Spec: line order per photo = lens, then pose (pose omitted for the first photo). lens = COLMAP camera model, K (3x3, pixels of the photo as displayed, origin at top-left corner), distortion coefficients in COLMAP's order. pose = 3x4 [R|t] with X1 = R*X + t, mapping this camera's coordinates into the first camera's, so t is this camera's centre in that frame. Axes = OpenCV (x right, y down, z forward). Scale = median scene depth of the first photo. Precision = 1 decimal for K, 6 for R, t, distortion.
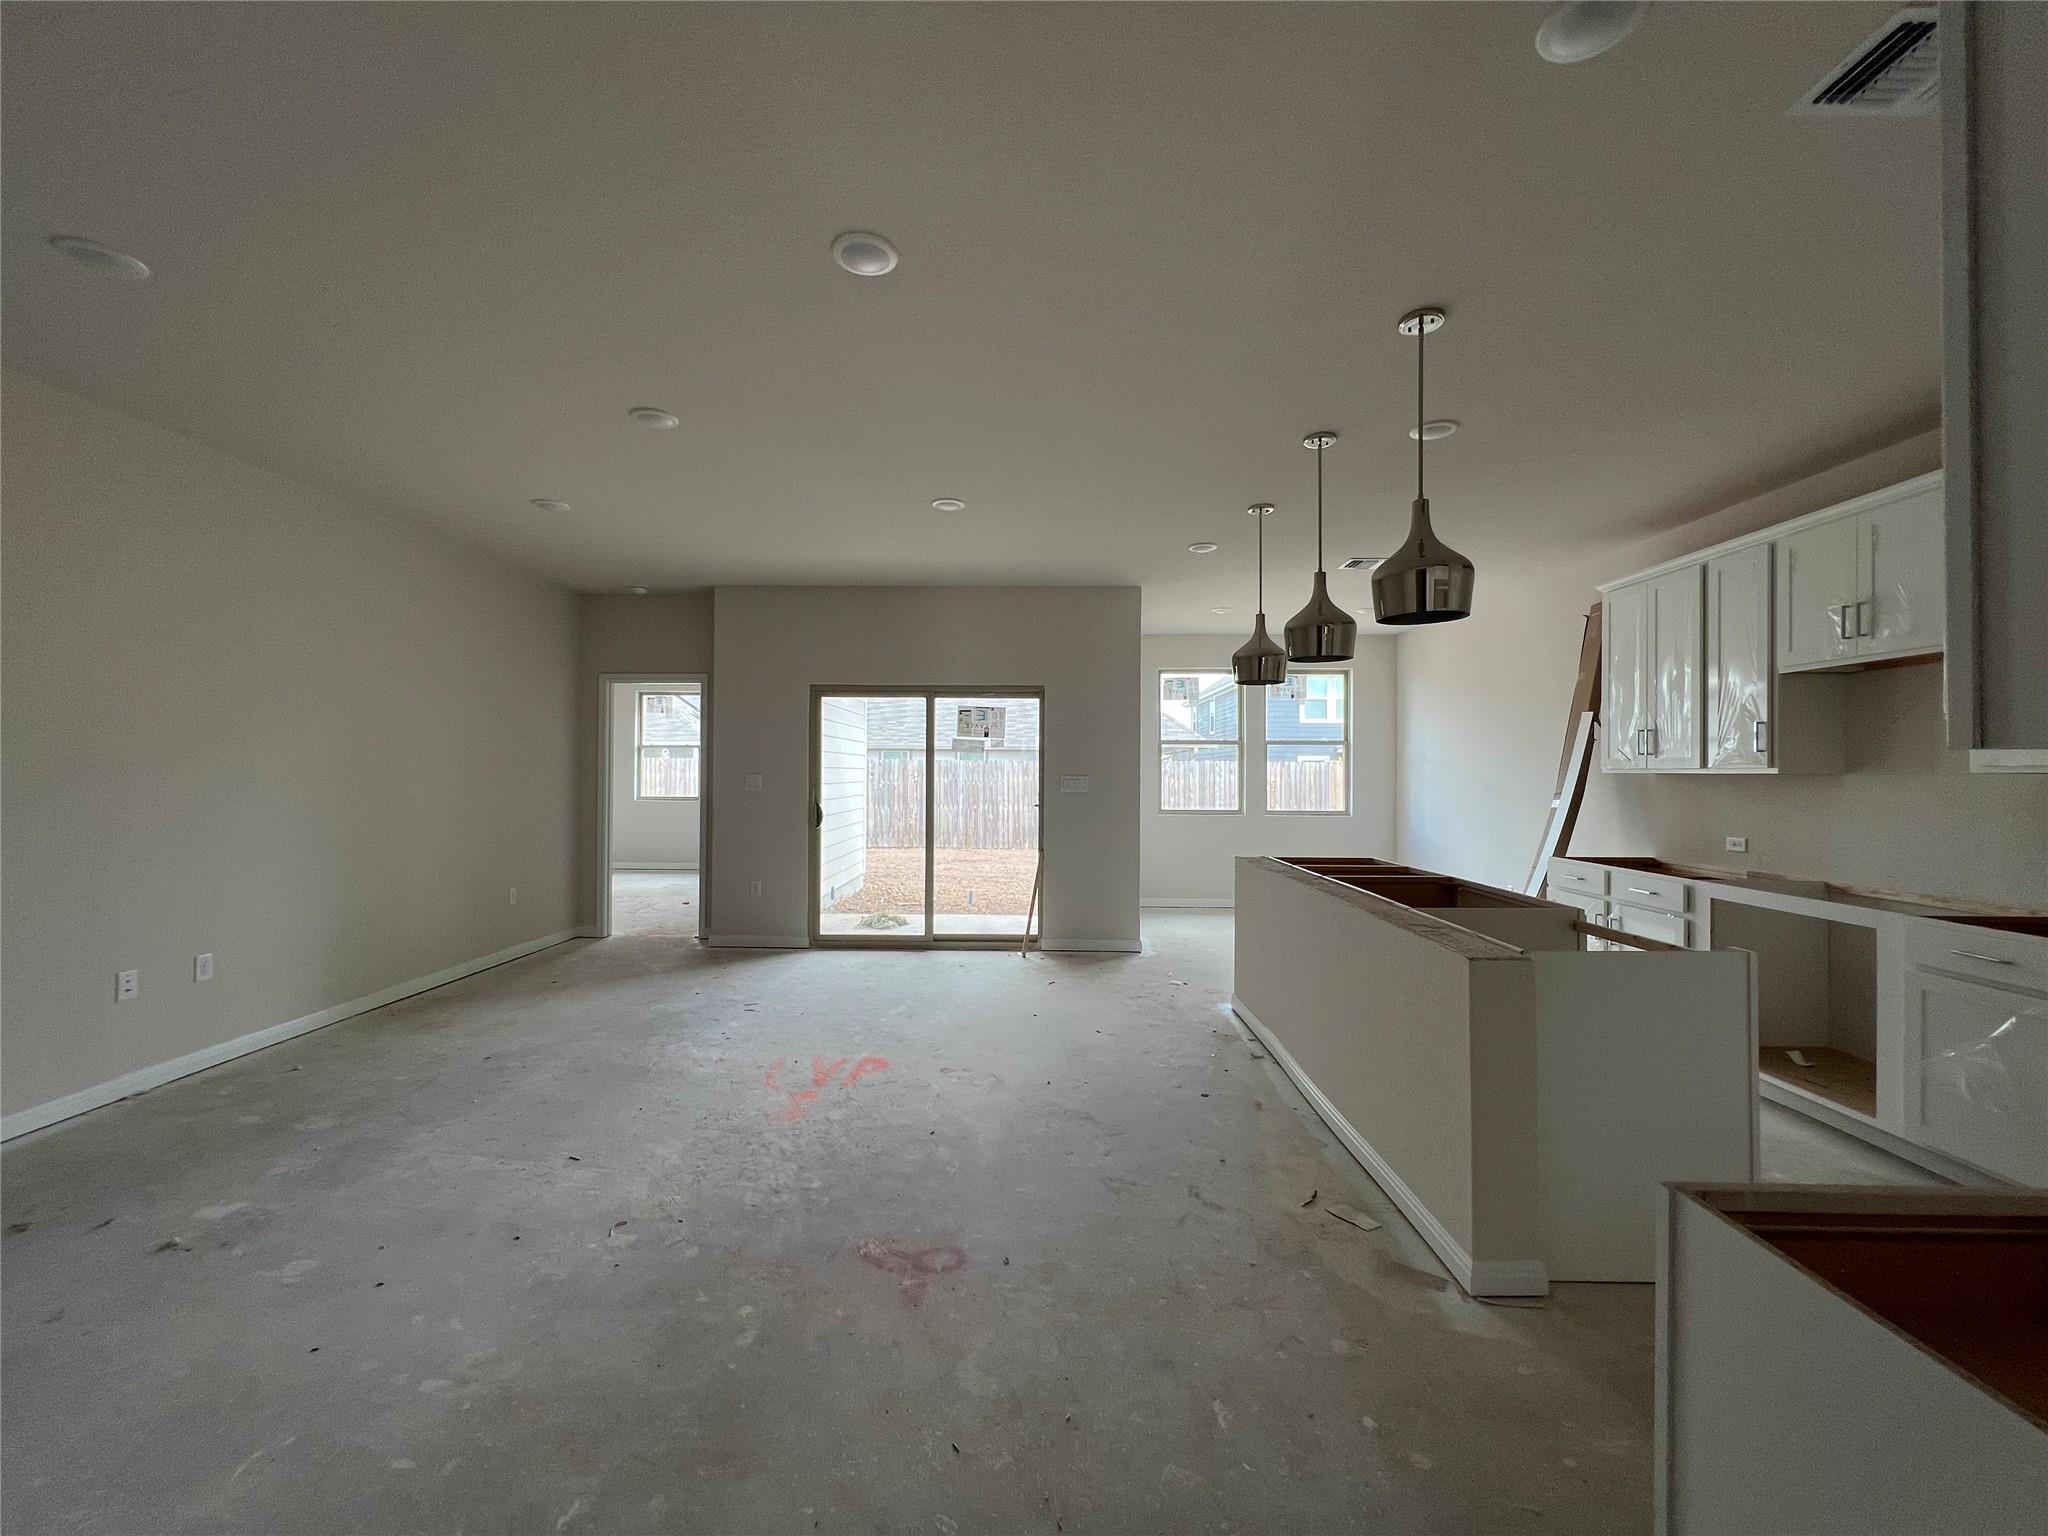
lens RADIAL K [[825.6, 0, 1018.2], [0, 825.6, 768.1], [0, 0, 1]] dist [-0.004274, 0.000428]
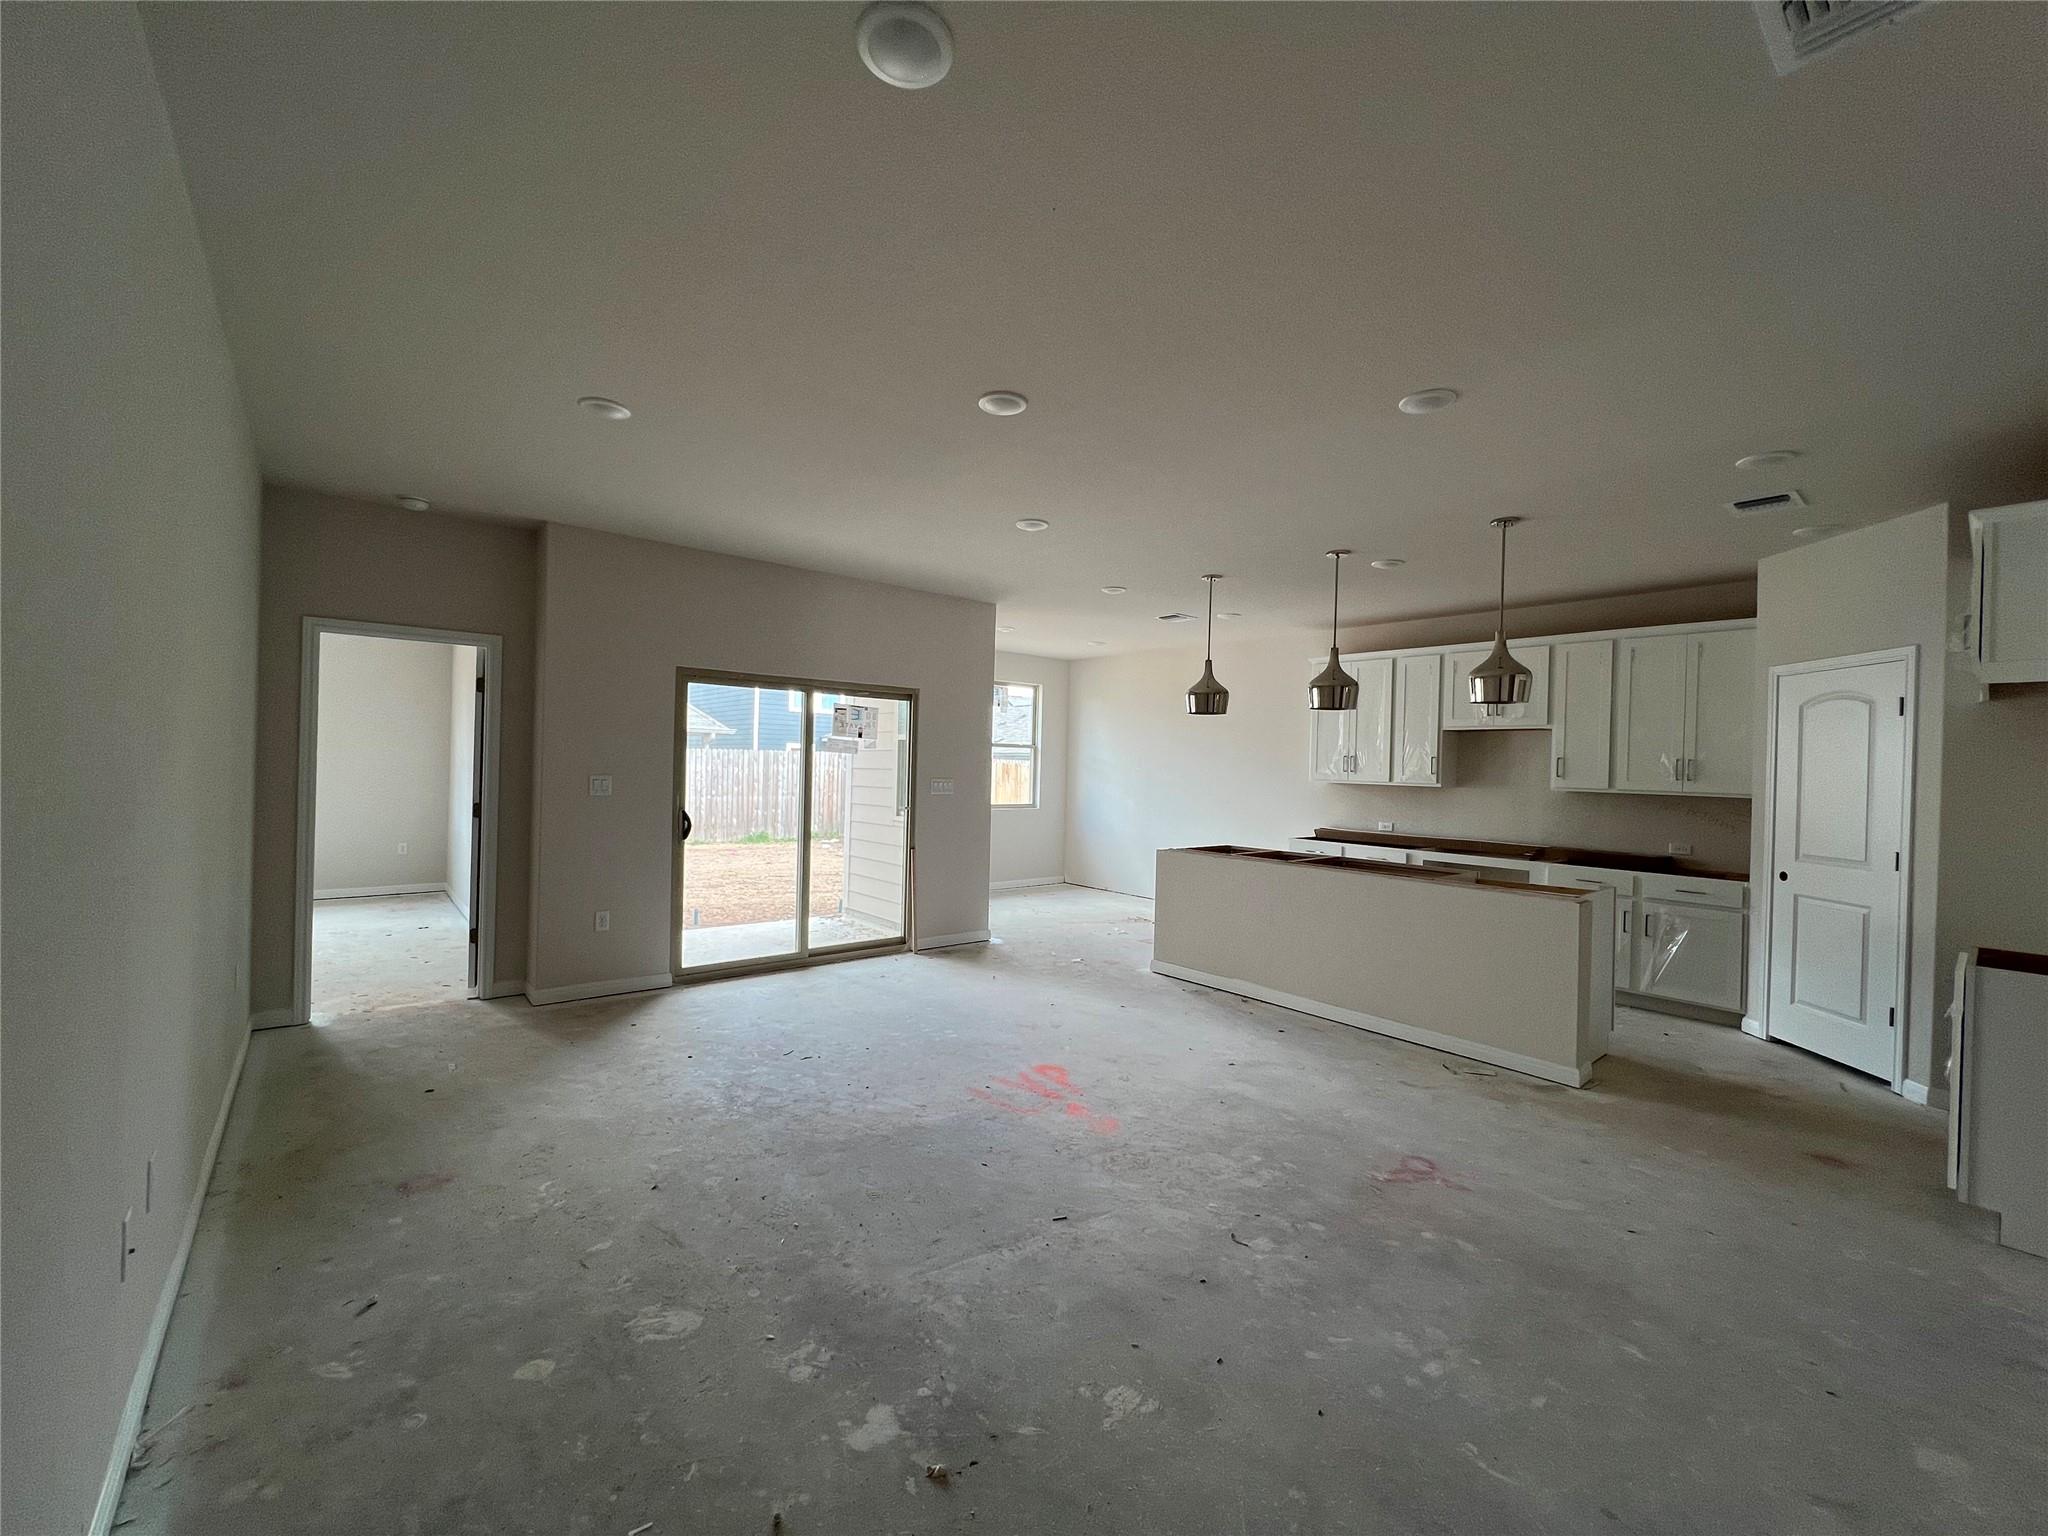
lens RADIAL K [[826.4, 0, 1022.5], [0, 826.4, 764.8], [0, 0, 1]] dist [-0.000693, -0.000657]
pose [[0.752110, 0.013552, 0.658898, -0.798757], [-0.025337, 0.999644, 0.008361, -0.028391], [-0.658550, -0.022983, 0.752186, 0.229479]]
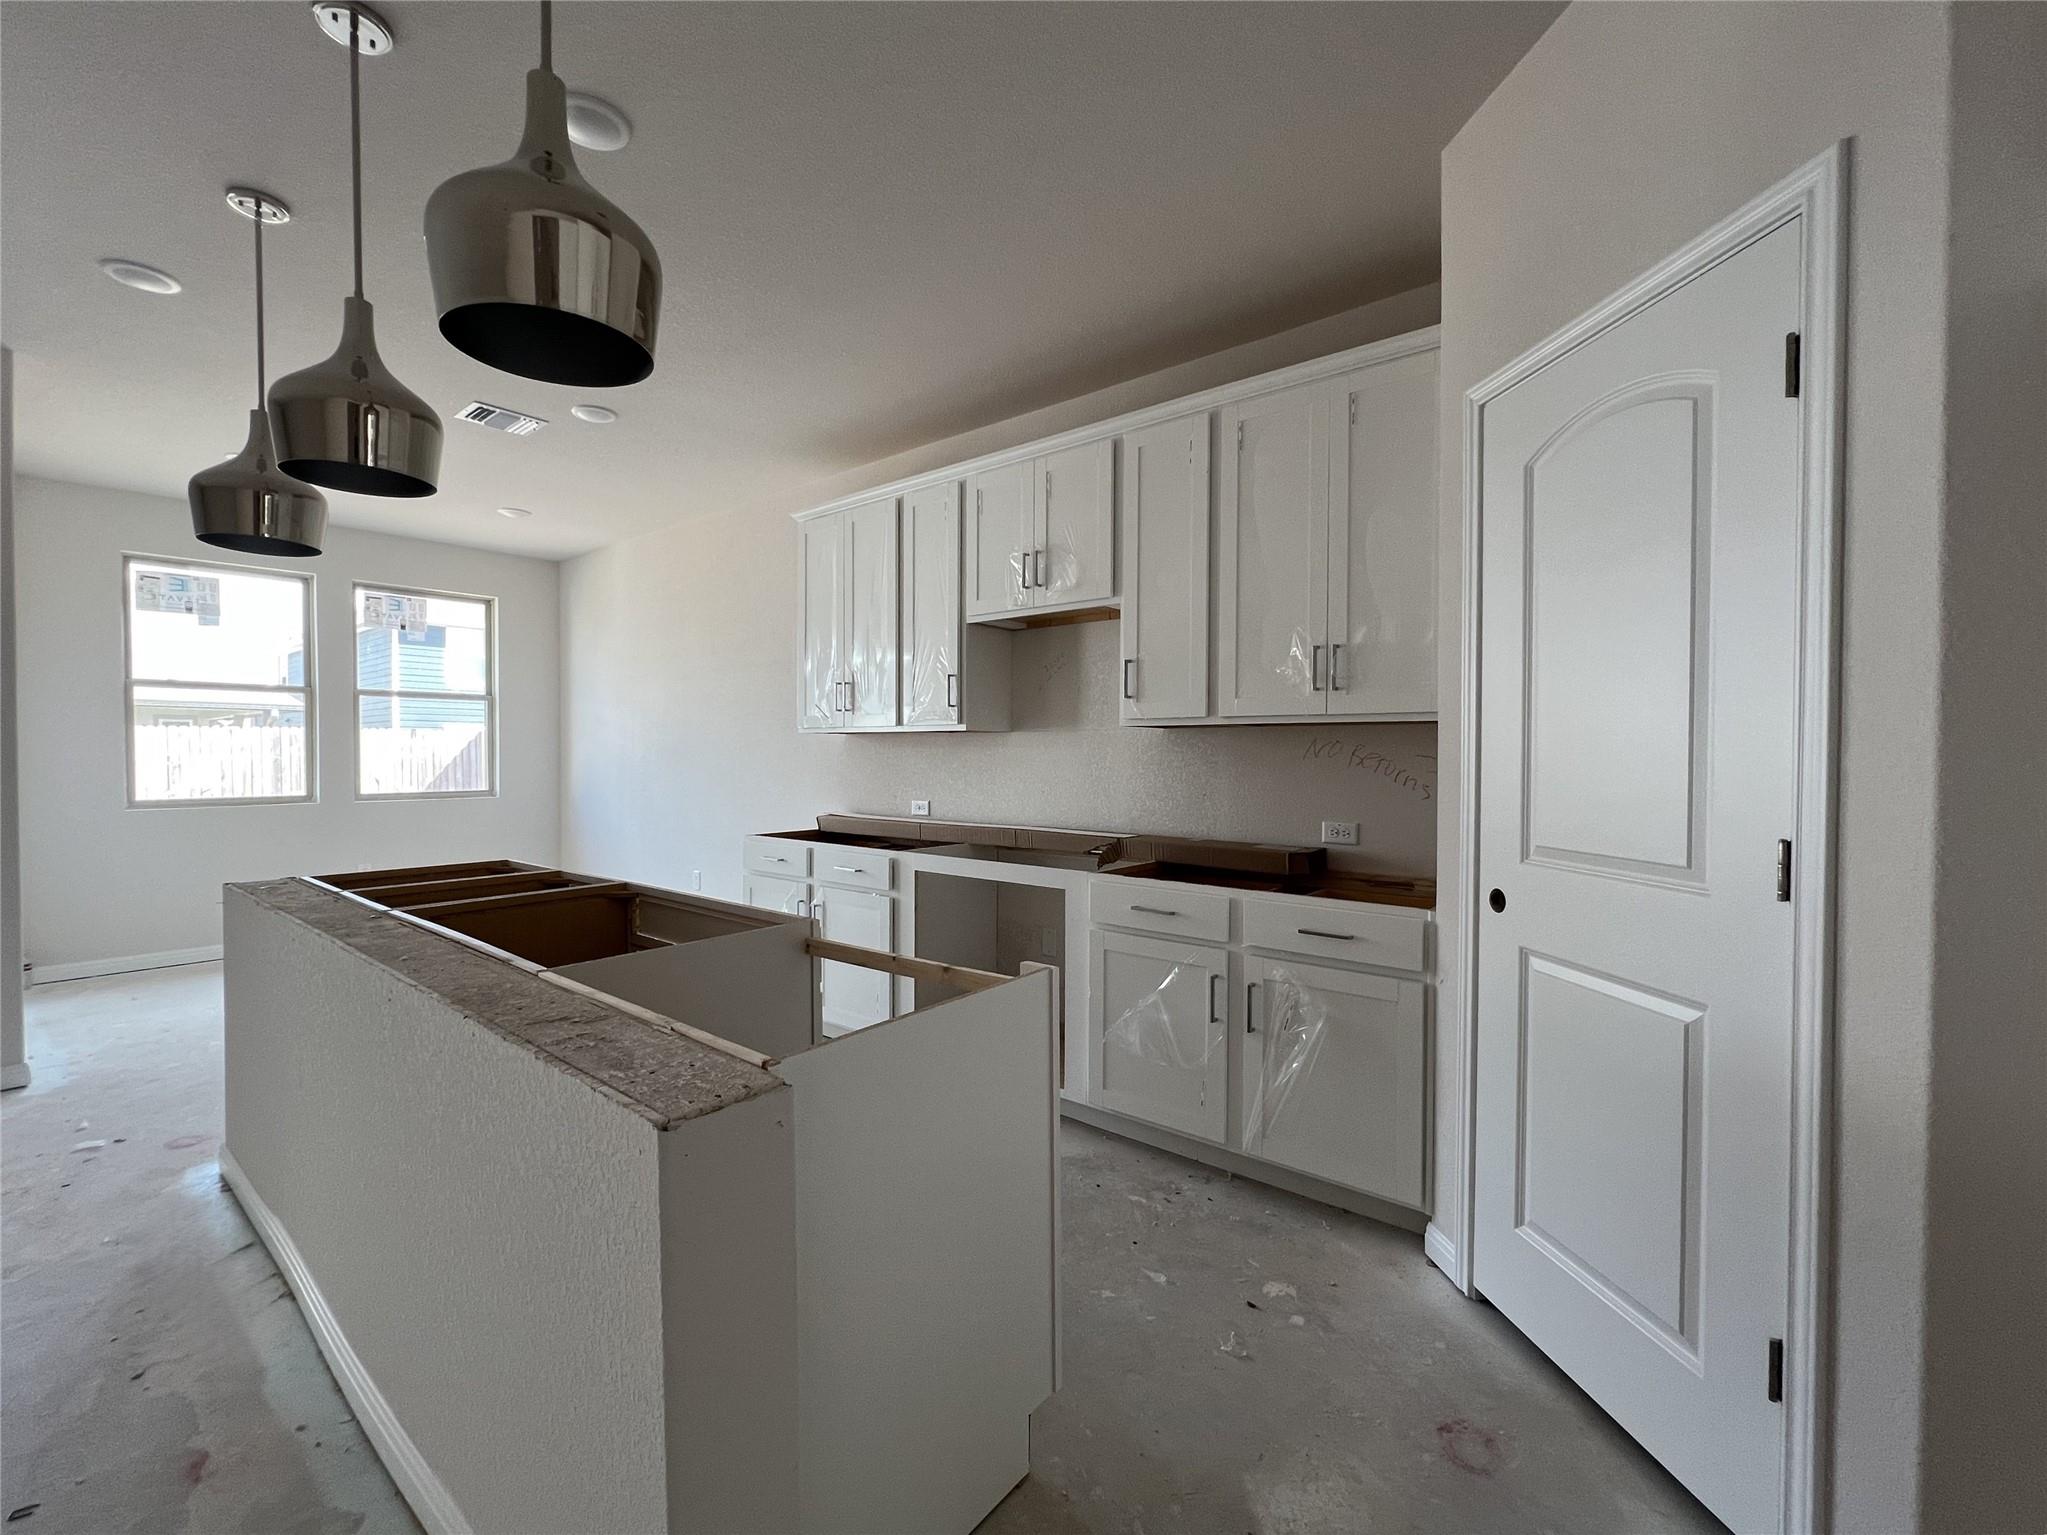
lens RADIAL K [[862.2, 0, 1019.6], [0, 862.2, 764.3], [0, 0, 1]] dist [-0.000442, 0.000466]
pose [[0.616307, -0.014725, 0.787368, 0.164328], [-0.003057, 0.999773, 0.021090, 0.021507], [-0.787500, -0.015405, 0.616122, 0.303438]]
